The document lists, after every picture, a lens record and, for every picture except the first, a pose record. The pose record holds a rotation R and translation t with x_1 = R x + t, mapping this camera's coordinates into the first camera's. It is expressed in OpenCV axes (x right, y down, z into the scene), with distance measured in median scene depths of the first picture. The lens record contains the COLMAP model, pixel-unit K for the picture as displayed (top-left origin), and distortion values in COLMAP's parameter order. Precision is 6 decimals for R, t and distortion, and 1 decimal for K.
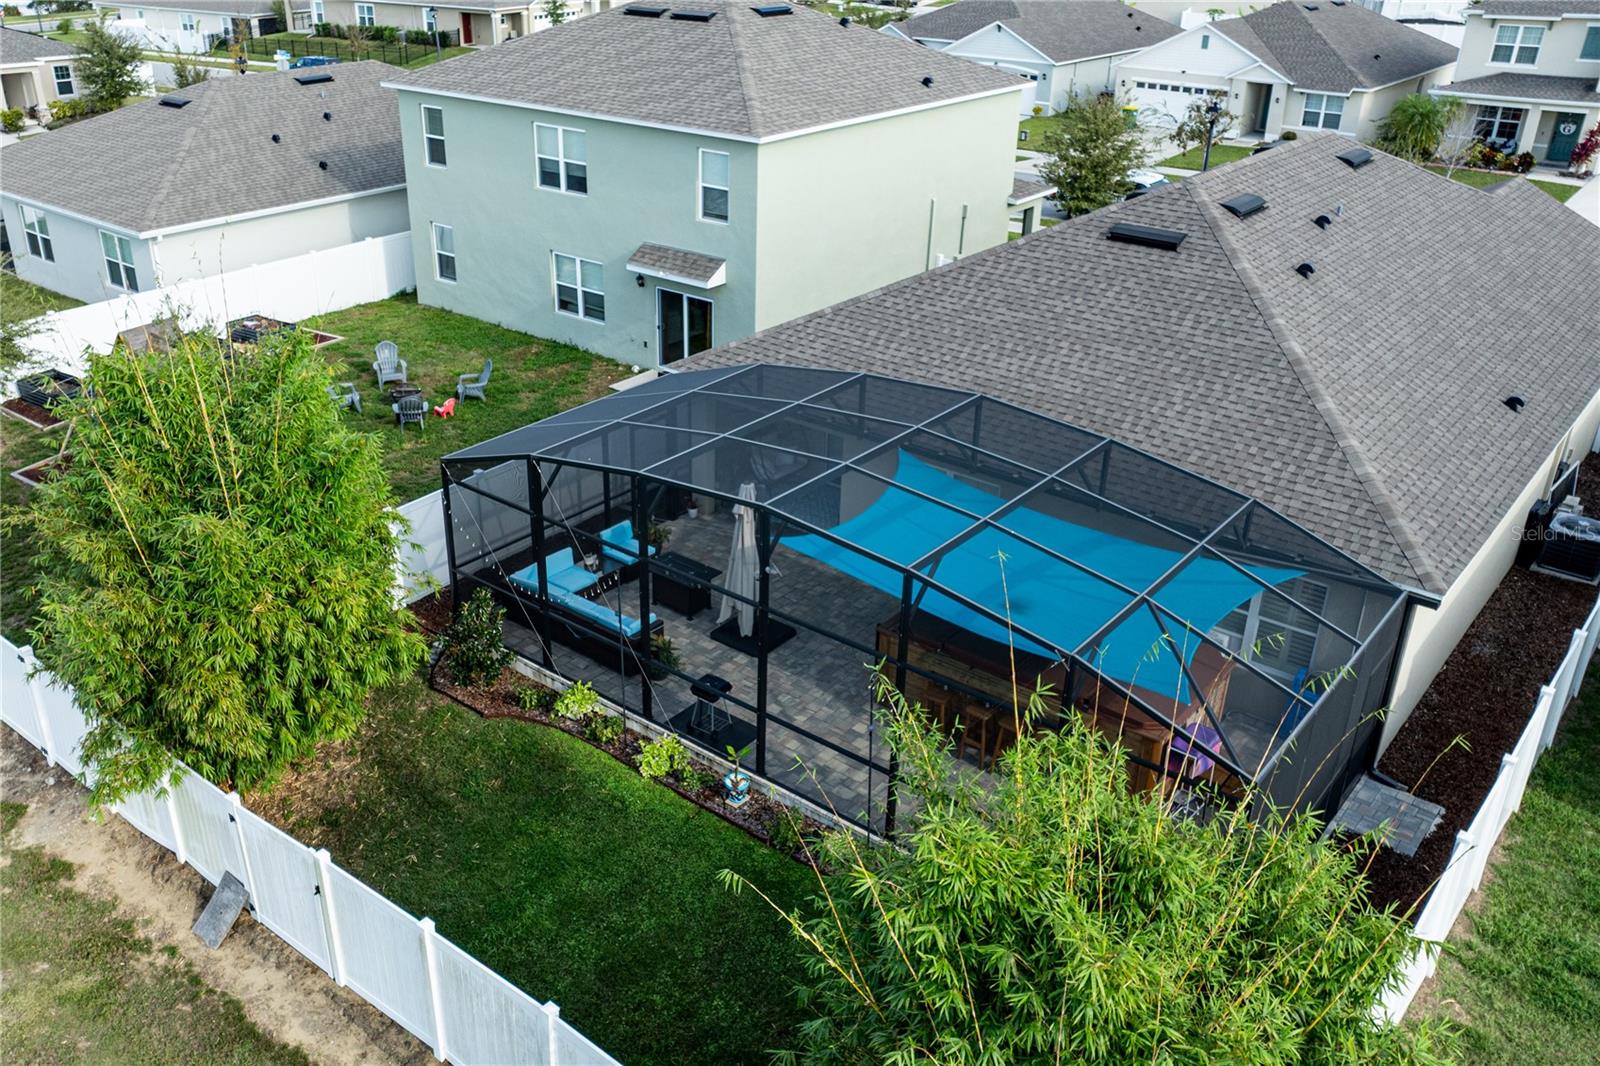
lens RADIAL K [[1344.0, 0, 689.3], [0, 1344.0, 527.6], [0, 0, 1]] dist [-0.006511, 0.014318]
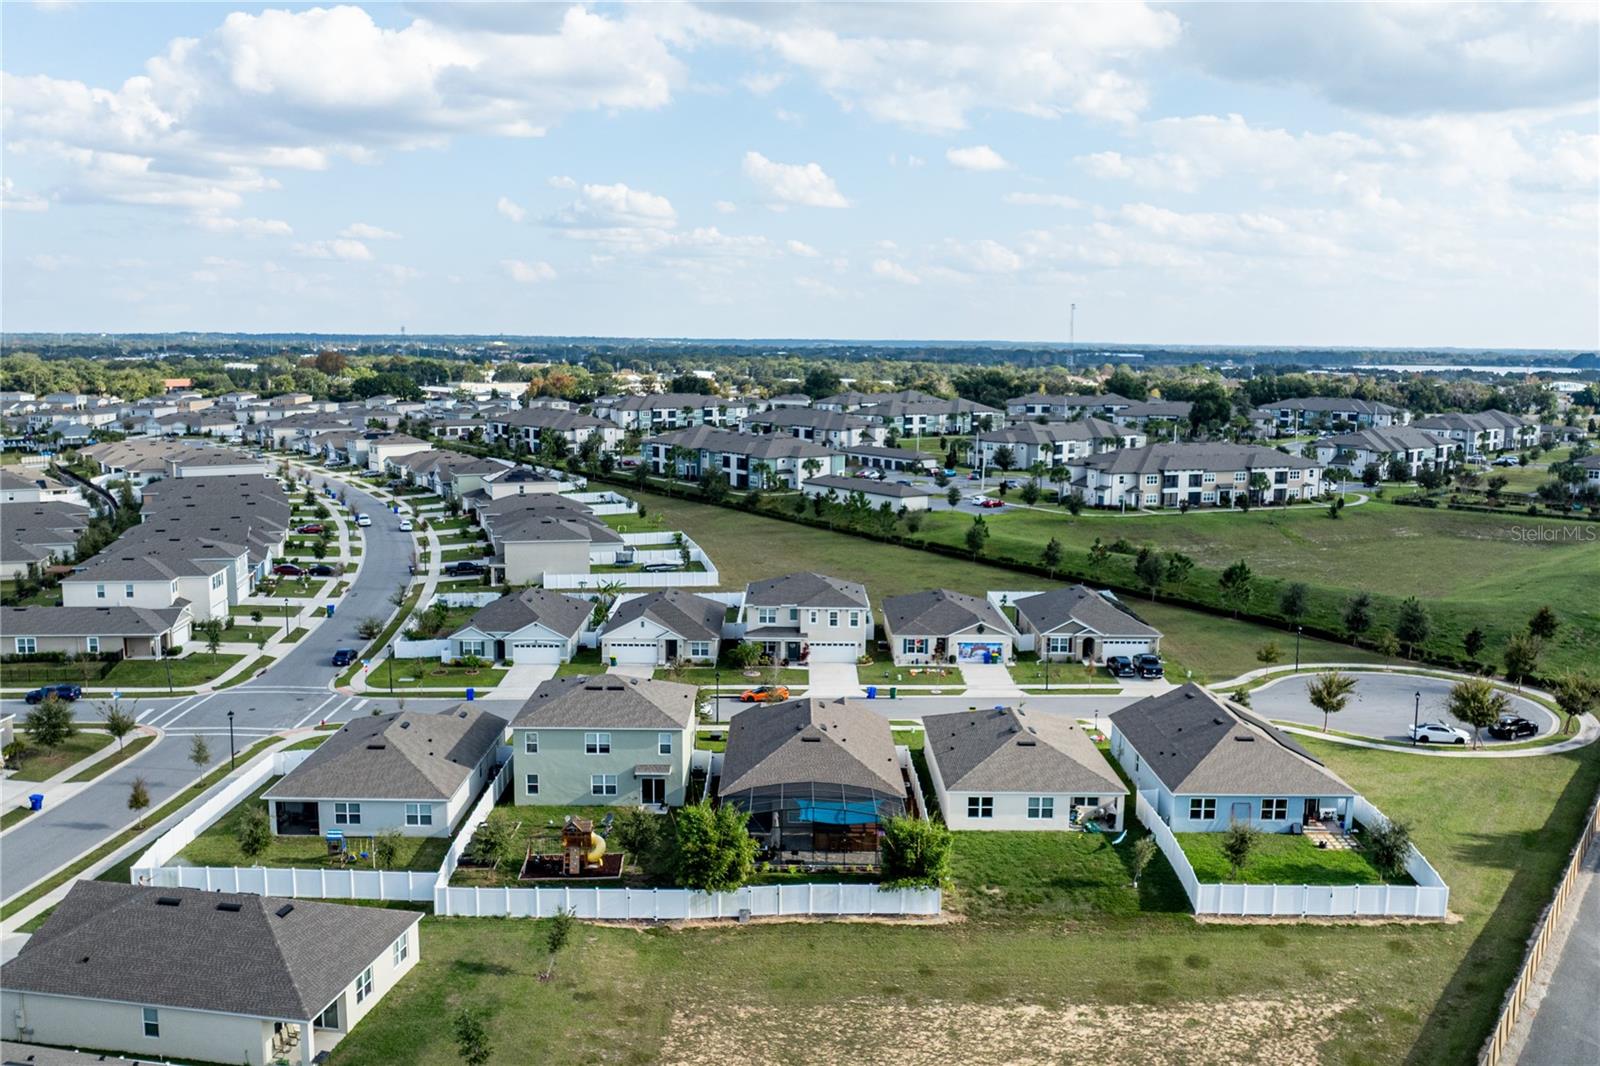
lens RADIAL K [[1348.0, 0, 770.5], [0, 1348.0, 538.4], [0, 0, 1]] dist [-0.019411, -0.002638]
pose [[0.771491, -0.096144, 0.628933, -1.575758], [0.279519, 0.939228, -0.199299, 0.000507], [-0.571550, 0.329556, 0.751480, -1.551011]]
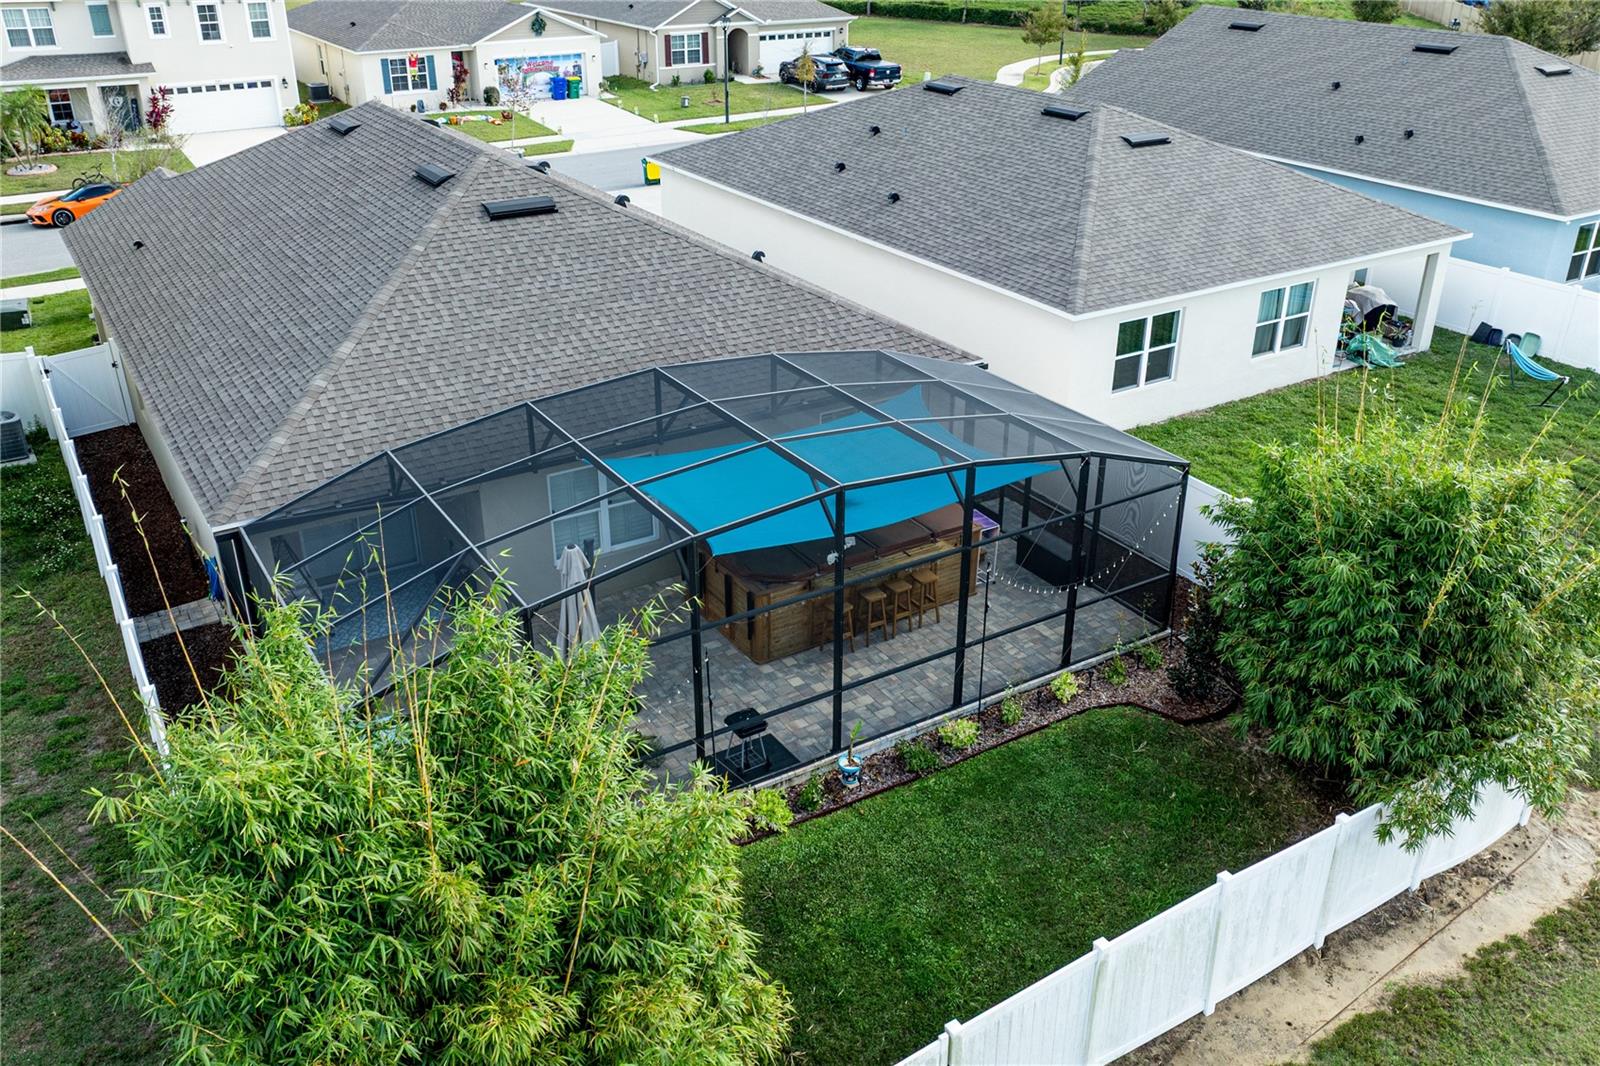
lens RADIAL K [[1321.1, 0, 800.0], [0, 1321.1, 533.0], [0, 0, 1]] dist [0.005644, 0.016842]
pose [[0.301388, -0.429805, 0.851136, -0.387901], [0.415048, 0.862775, 0.288713, -0.136742], [-0.858429, 0.266248, 0.438420, 0.283075]]
